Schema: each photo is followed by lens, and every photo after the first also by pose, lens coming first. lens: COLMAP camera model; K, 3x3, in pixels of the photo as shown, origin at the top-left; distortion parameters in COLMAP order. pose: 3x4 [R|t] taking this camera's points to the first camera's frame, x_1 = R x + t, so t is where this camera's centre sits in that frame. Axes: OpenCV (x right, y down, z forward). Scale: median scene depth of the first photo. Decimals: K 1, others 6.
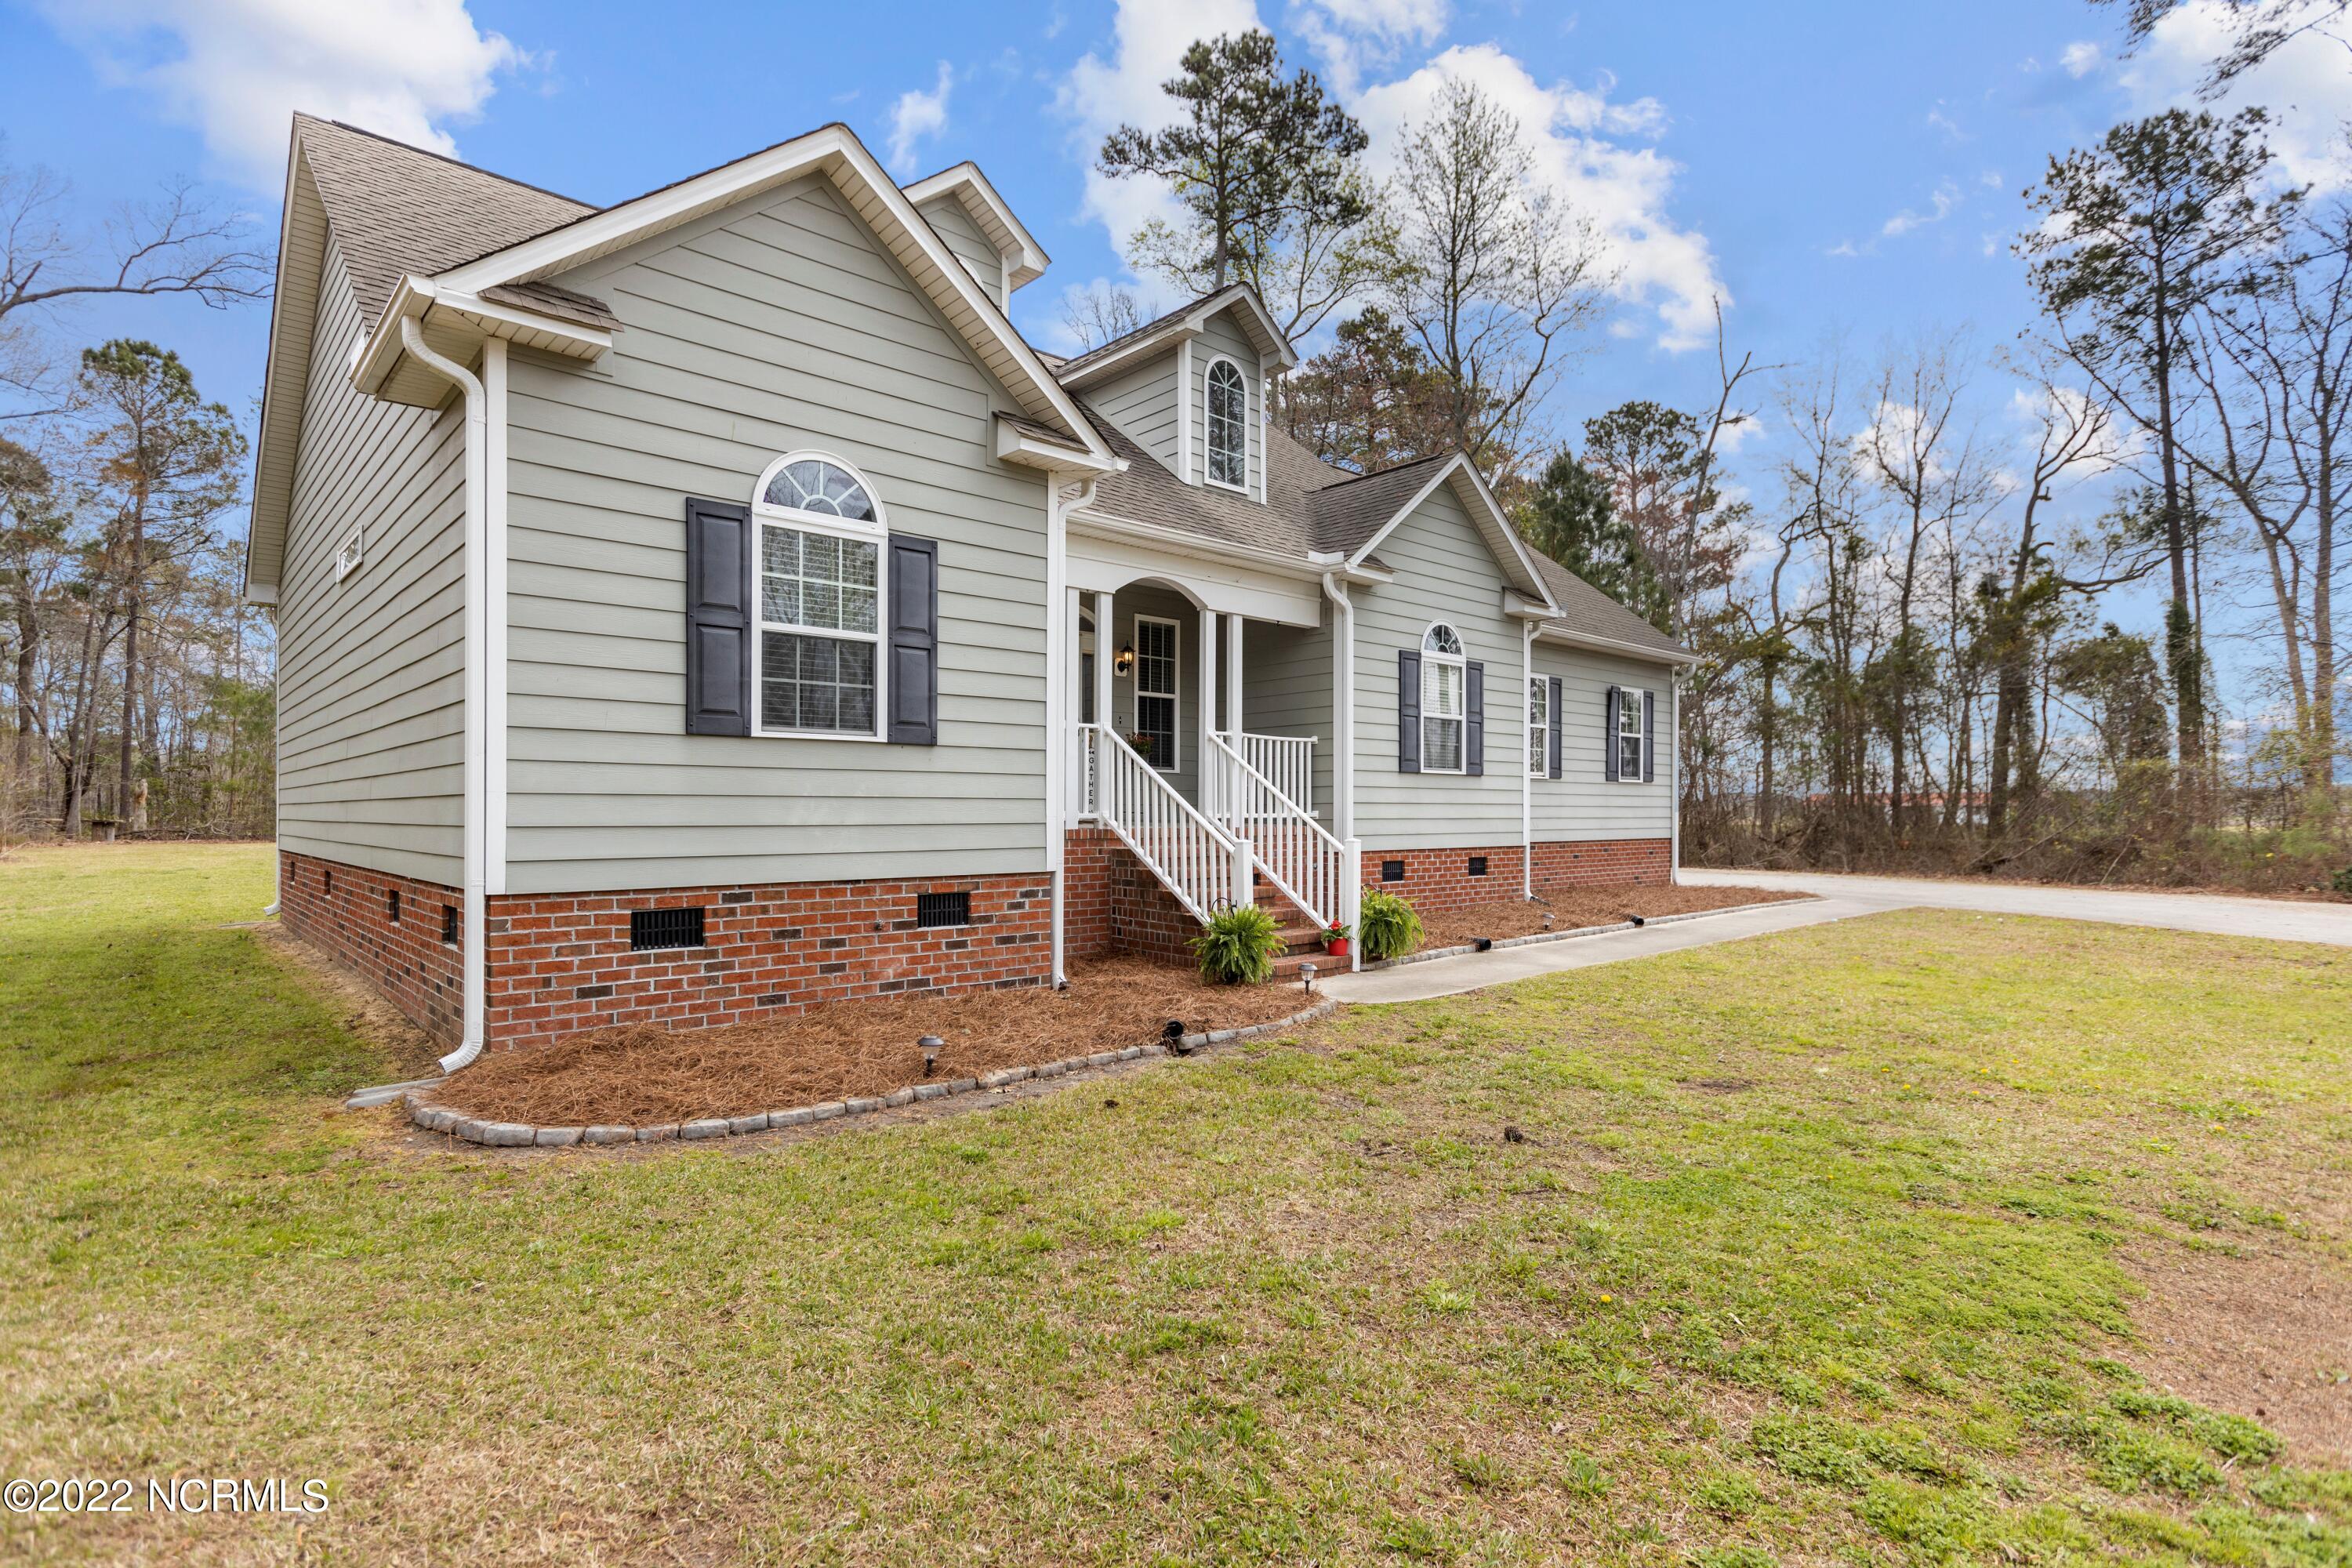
lens RADIAL K [[1181.2, 0, 1181.7], [0, 1181.2, 809.2], [0, 0, 1]] dist [0.000568, 0.001242]
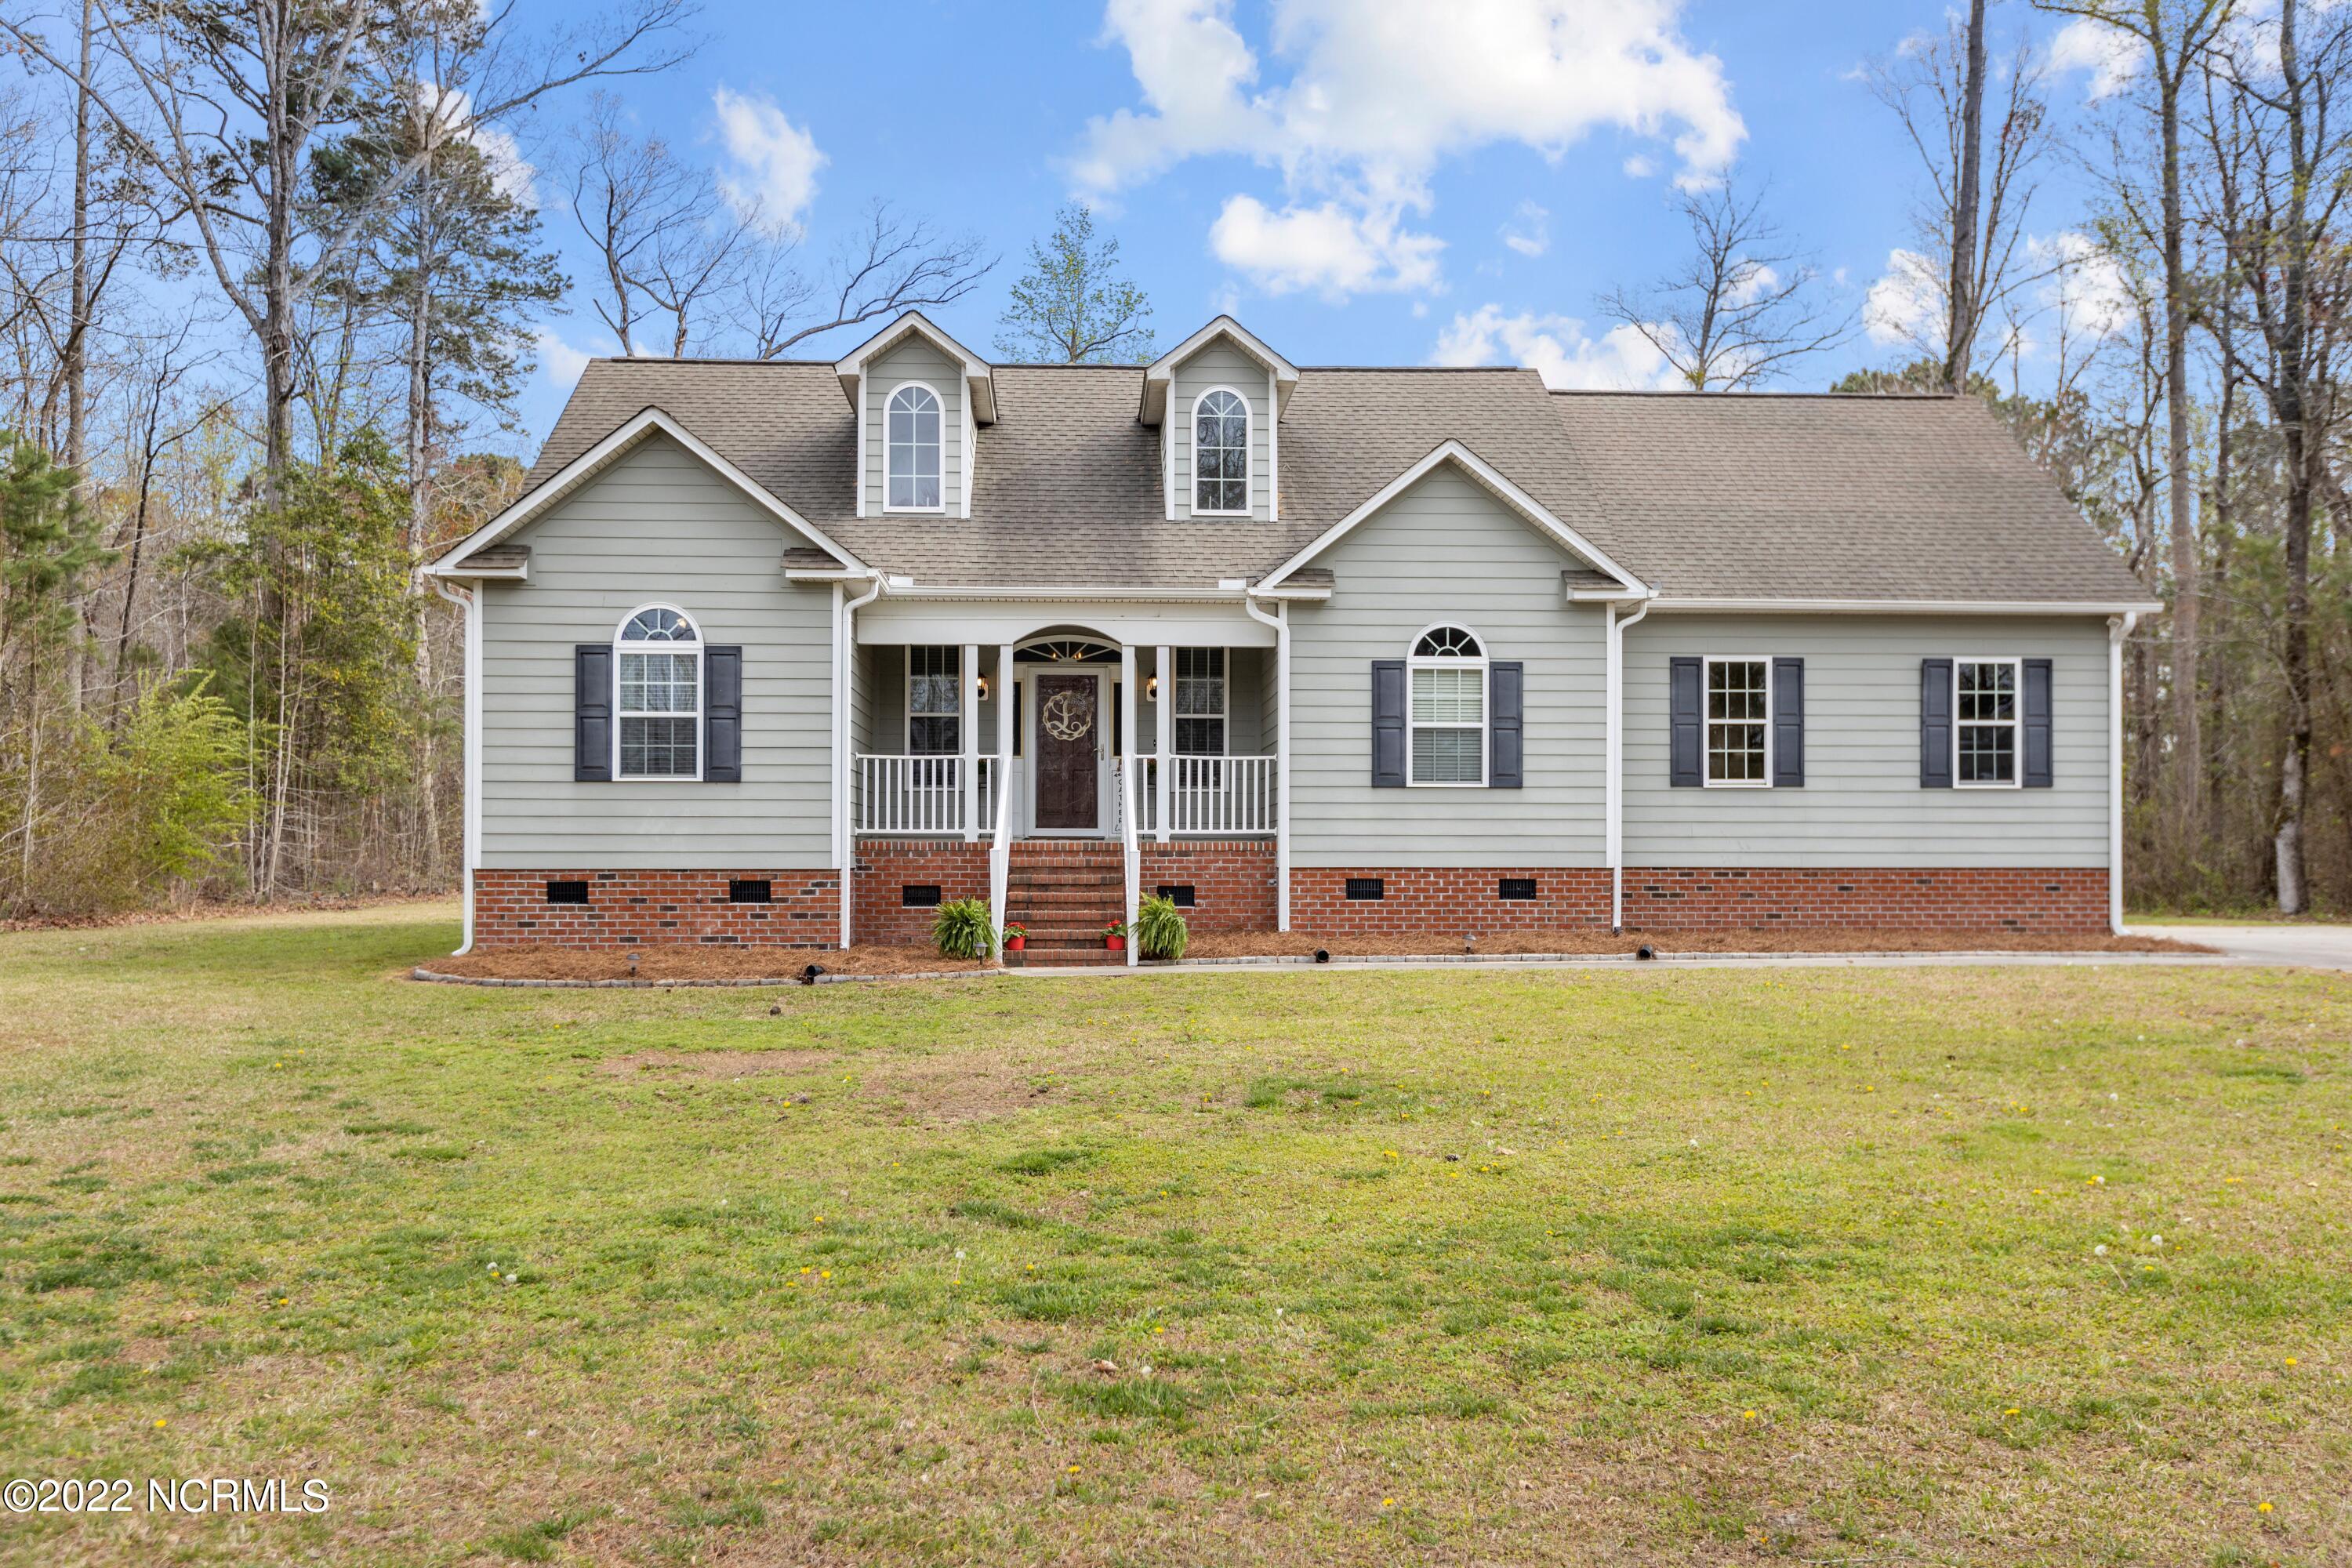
lens RADIAL K [[2017.8, 0, 1151.4], [0, 2017.8, 841.3], [0, 0, 1]] dist [0.000549, -0.000098]
pose [[0.766302, -0.003959, -0.642468, 1.846242], [0.000824, 0.999986, -0.005179, 0.035557], [0.642480, 0.003440, 0.766295, -0.631698]]
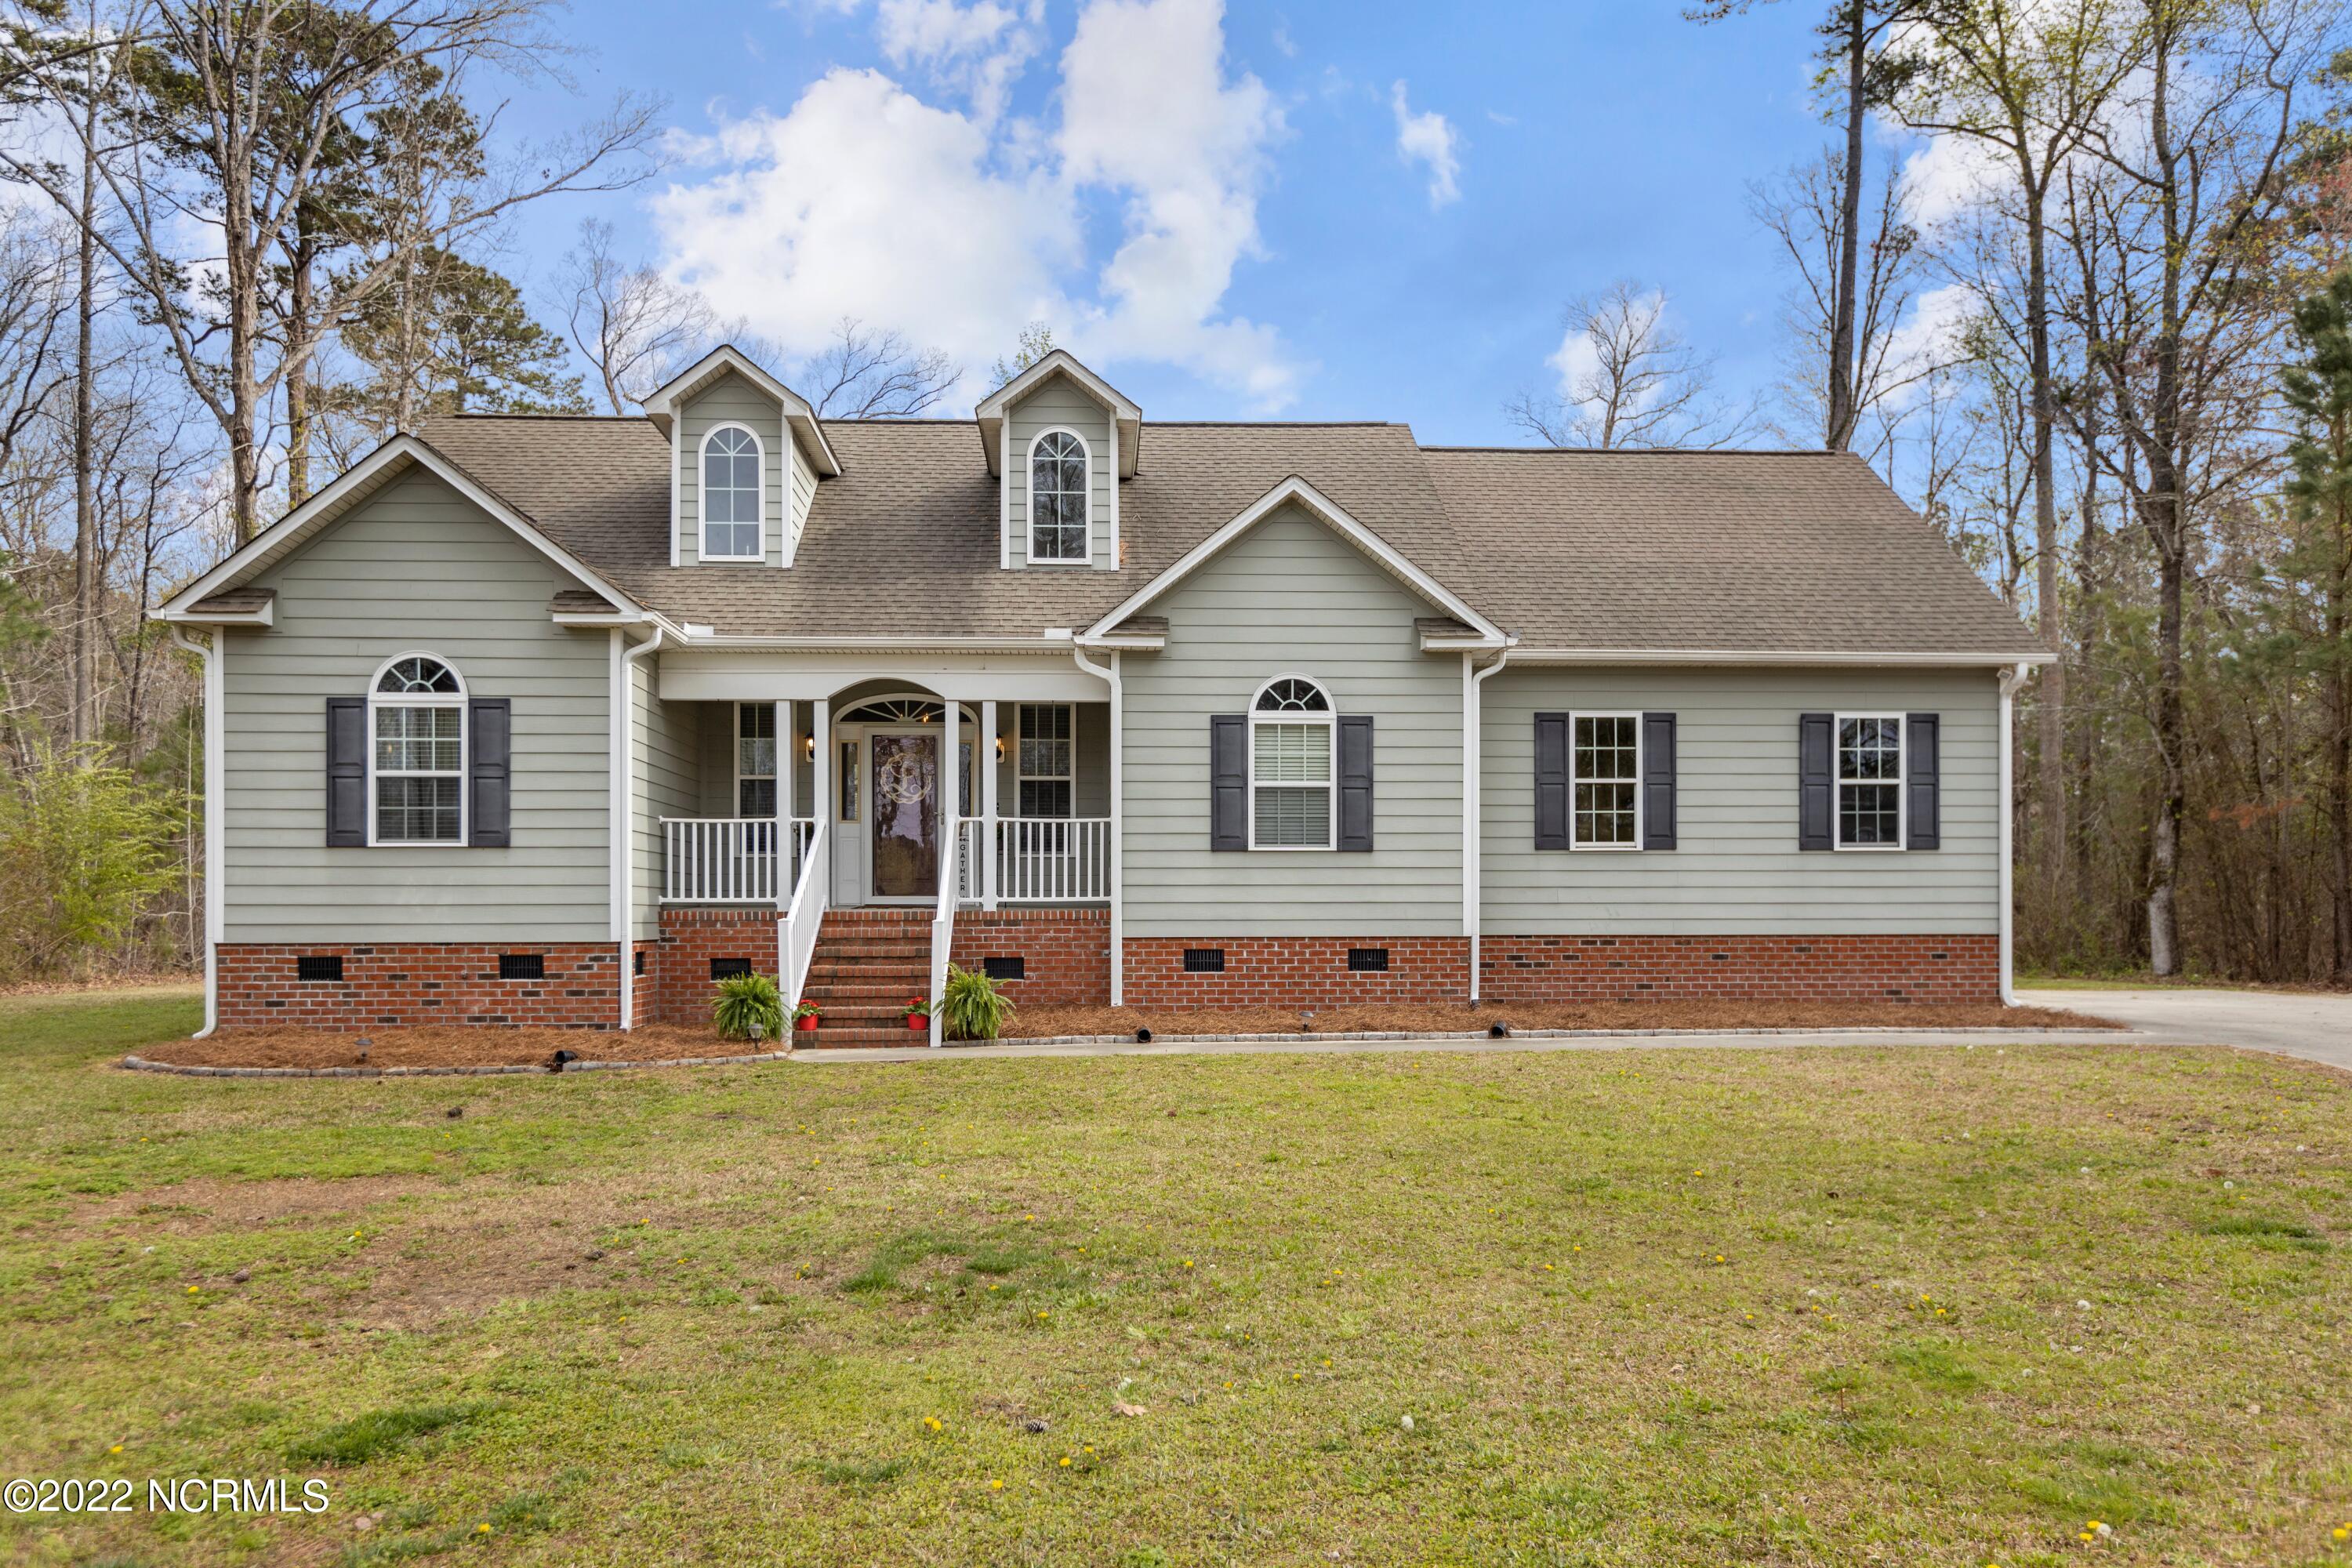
lens RADIAL K [[1703.4, 0, 1157.5], [0, 1703.4, 916.9], [0, 0, 1]] dist [0.001117, -0.004579]
pose [[0.767224, -0.001700, -0.641377, 1.646047], [0.004126, 0.999989, 0.002284, 0.026057], [0.641366, -0.004399, 0.767223, -0.036617]]
